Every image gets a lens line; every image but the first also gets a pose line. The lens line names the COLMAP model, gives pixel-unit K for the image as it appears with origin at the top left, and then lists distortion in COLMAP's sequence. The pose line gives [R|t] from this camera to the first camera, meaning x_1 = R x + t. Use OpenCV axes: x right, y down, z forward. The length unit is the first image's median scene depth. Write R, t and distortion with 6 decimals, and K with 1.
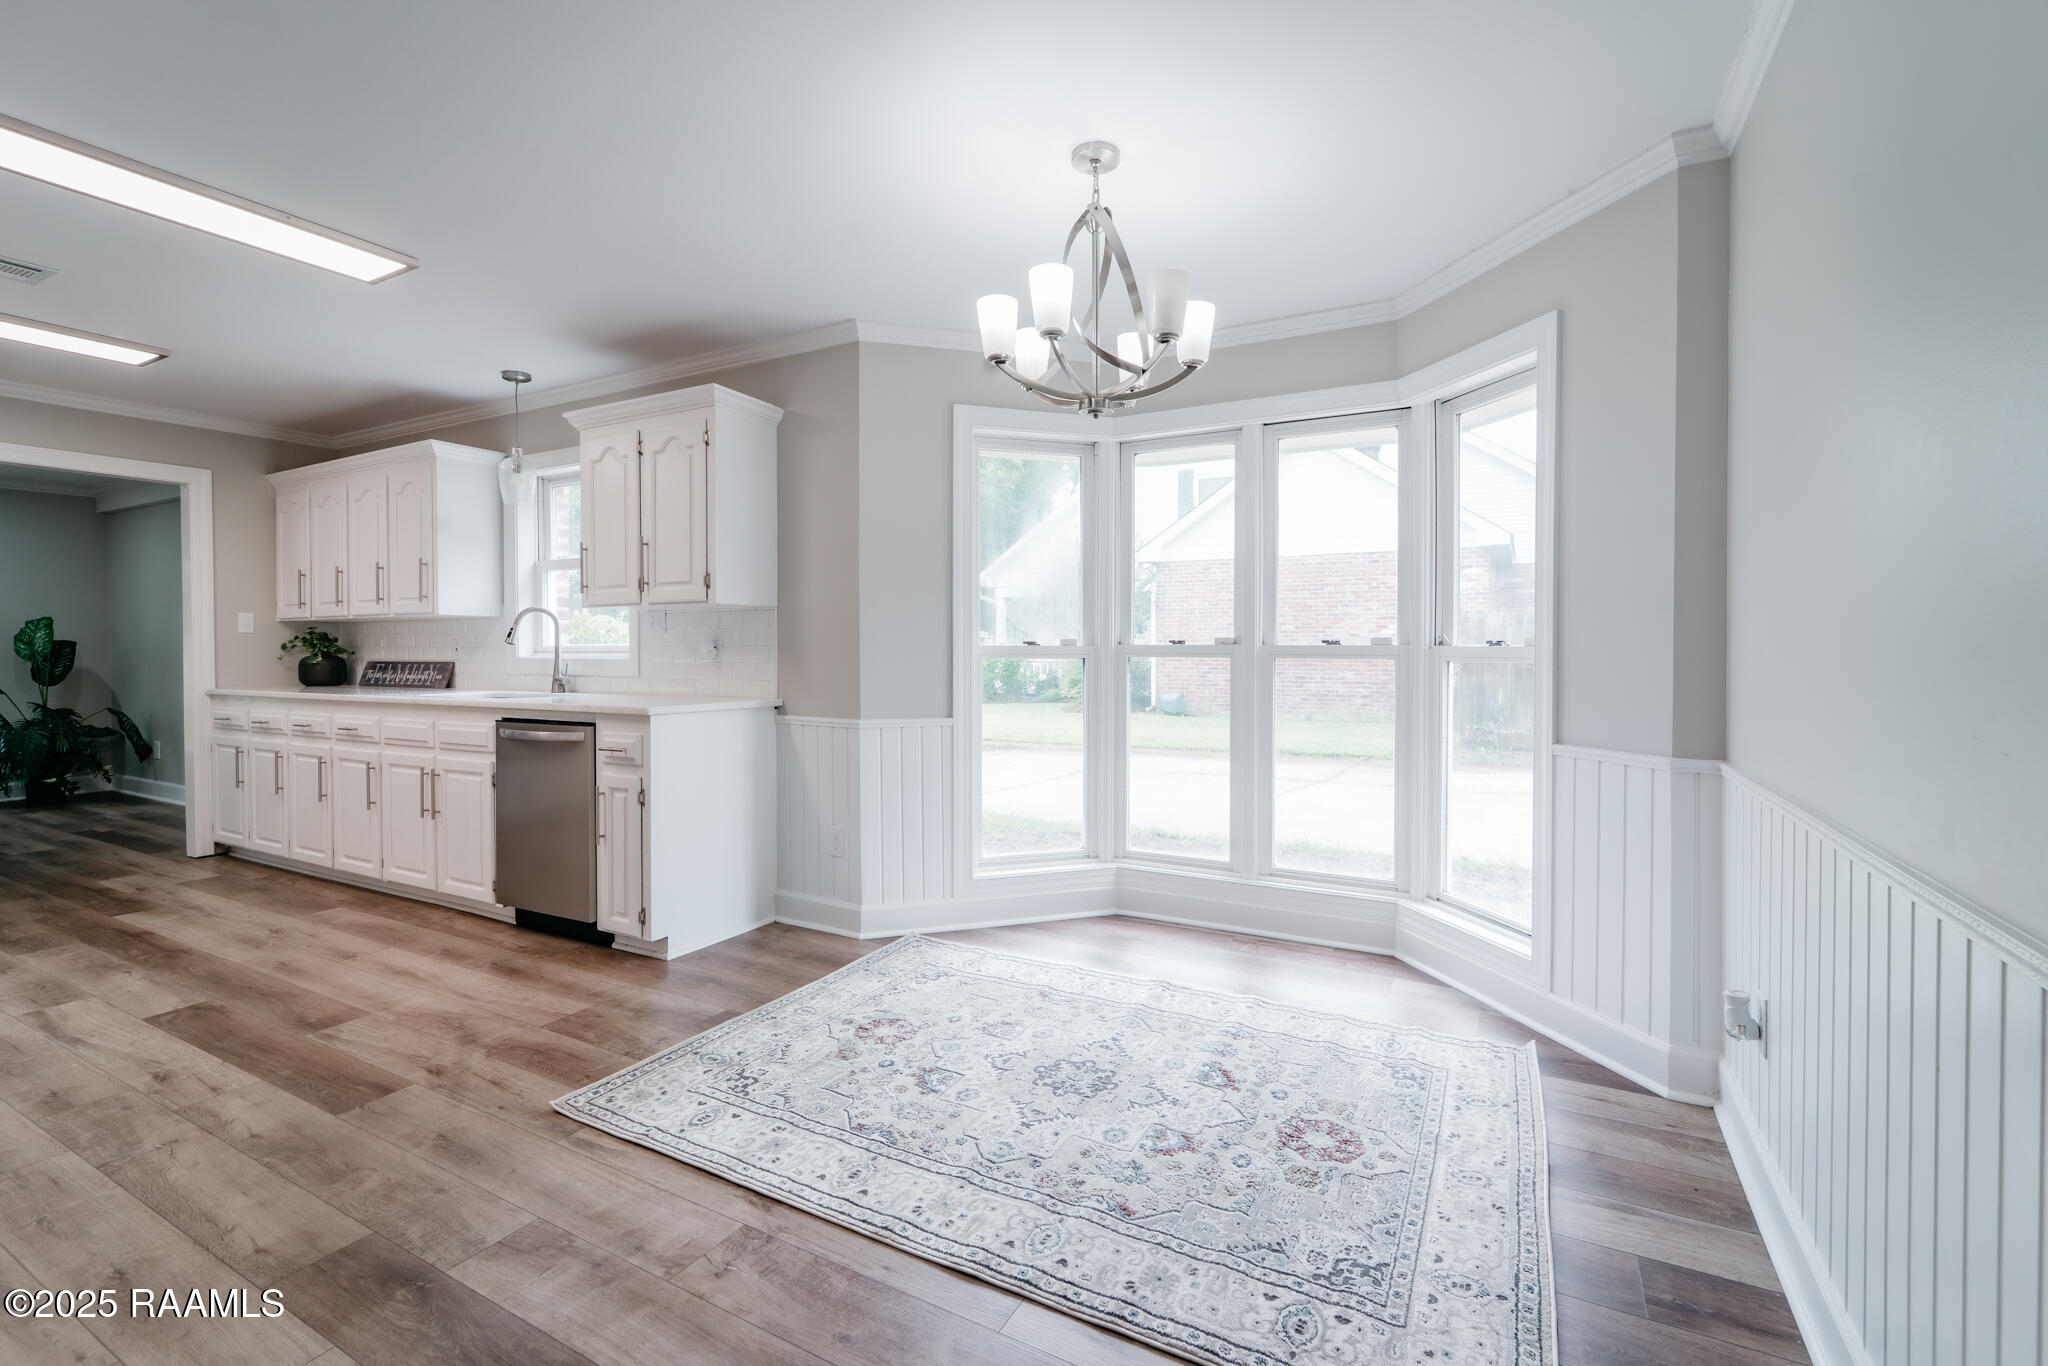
lens RADIAL K [[827.9, 0, 1025.0], [0, 827.9, 657.2], [0, 0, 1]] dist [-0.004187, -0.000527]
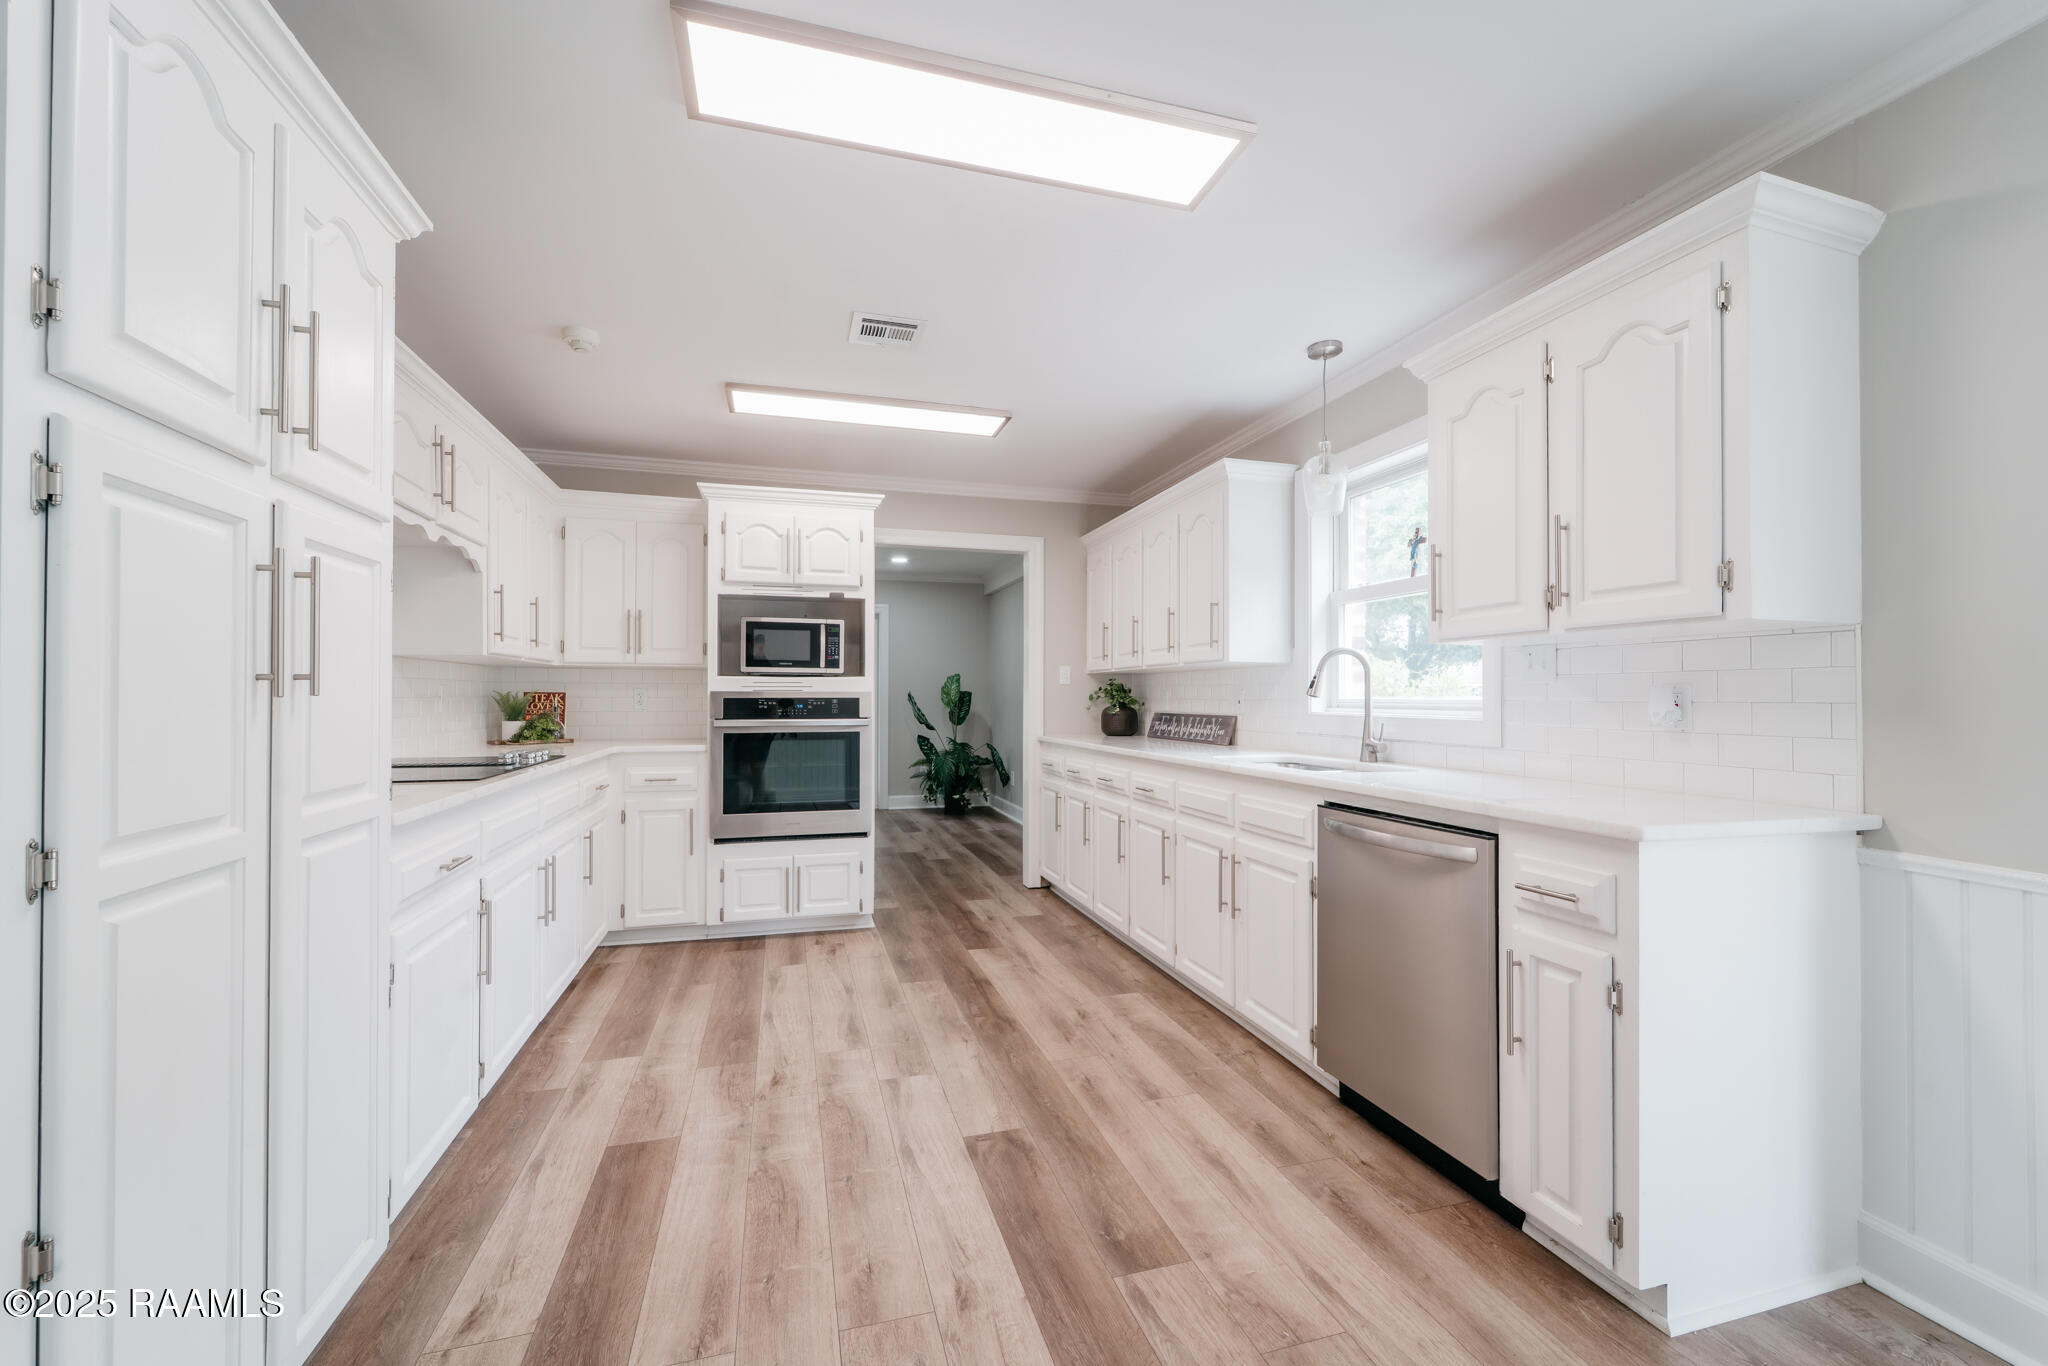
lens RADIAL K [[815.1, 0, 1013.3], [0, 815.1, 686.0], [0, 0, 1]] dist [-0.000493, -0.000083]
pose [[0.680048, -0.004359, -0.733154, -0.259550], [-0.015323, 0.999679, -0.020157, -0.006353], [0.733007, 0.024941, 0.679764, 0.280347]]
